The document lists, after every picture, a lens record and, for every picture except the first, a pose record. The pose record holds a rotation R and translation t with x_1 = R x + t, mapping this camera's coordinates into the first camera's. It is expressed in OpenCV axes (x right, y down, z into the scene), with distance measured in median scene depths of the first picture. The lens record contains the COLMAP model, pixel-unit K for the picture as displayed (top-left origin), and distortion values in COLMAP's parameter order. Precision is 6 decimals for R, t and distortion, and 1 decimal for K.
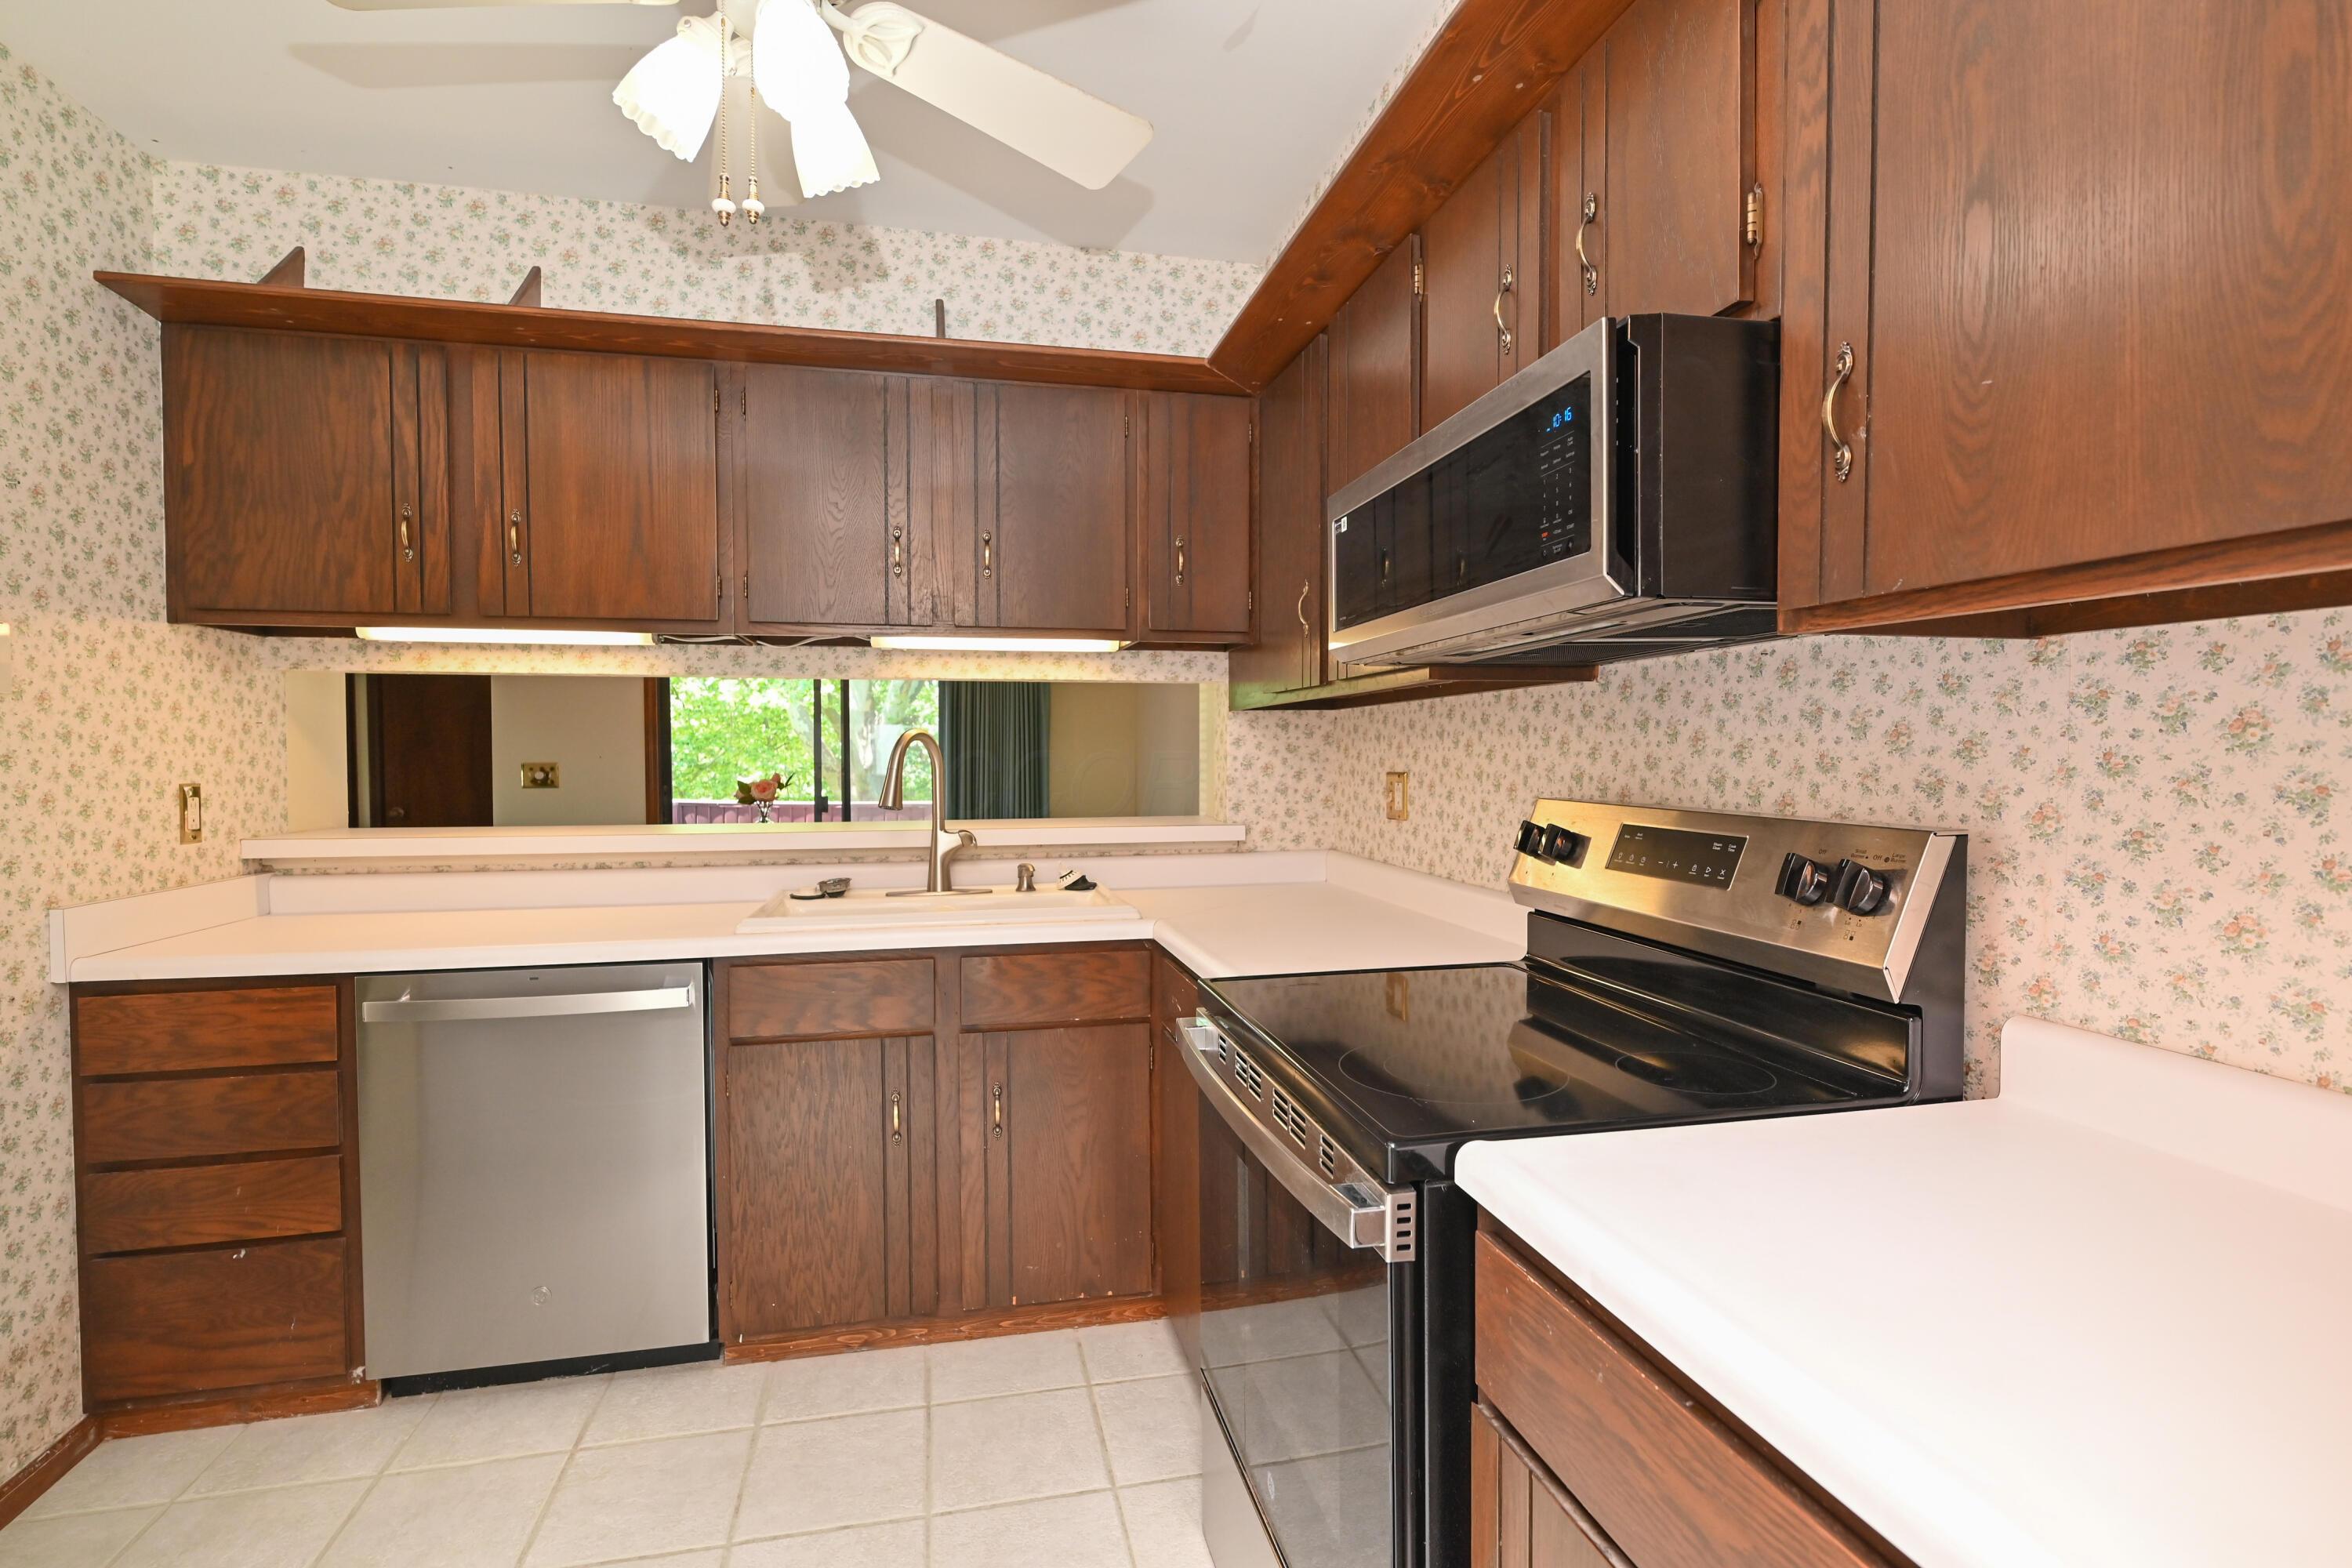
lens RADIAL K [[1111.8, 0, 1176.8], [0, 1111.8, 789.3], [0, 0, 1]] dist [-0.000737, -0.001374]
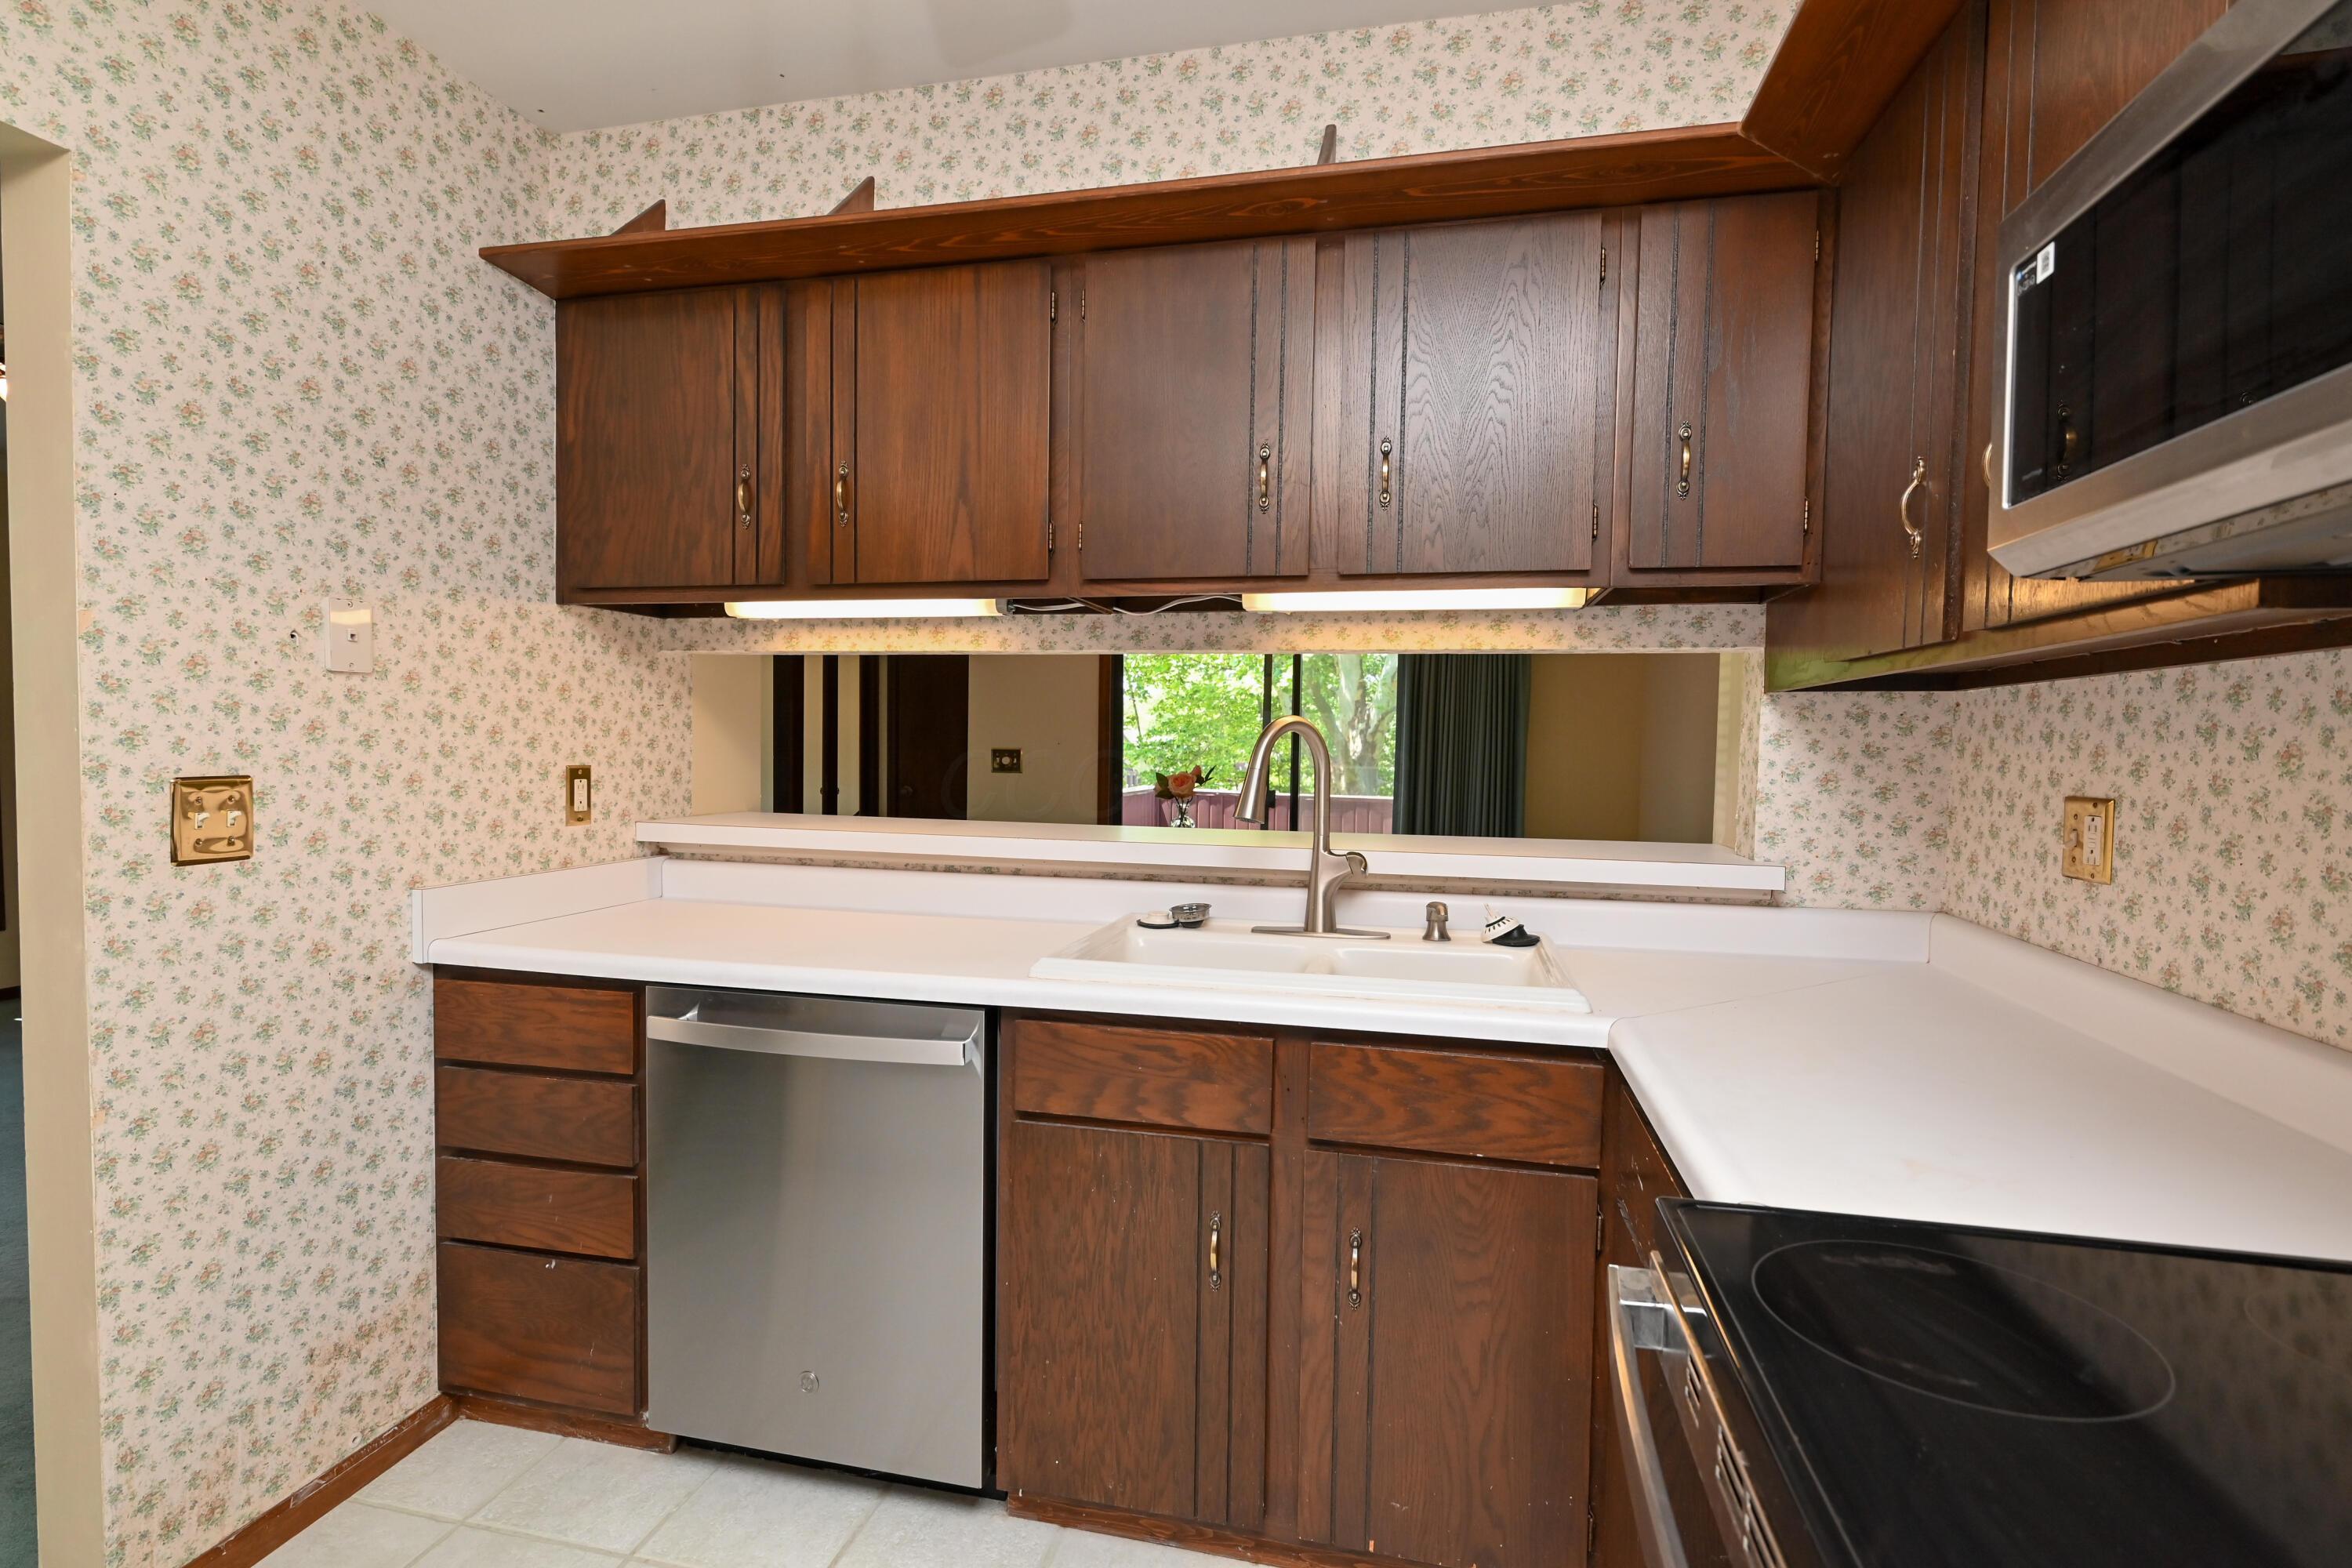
lens RADIAL K [[1111.8, 0, 1167.7], [0, 1111.8, 785.7], [0, 0, 1]] dist [-0.000737, -0.001374]
pose [[0.898082, 0.034308, -0.438488, 0.026392], [-0.031841, 0.999409, 0.012980, -0.016321], [0.438674, 0.002304, 0.898643, 0.327351]]
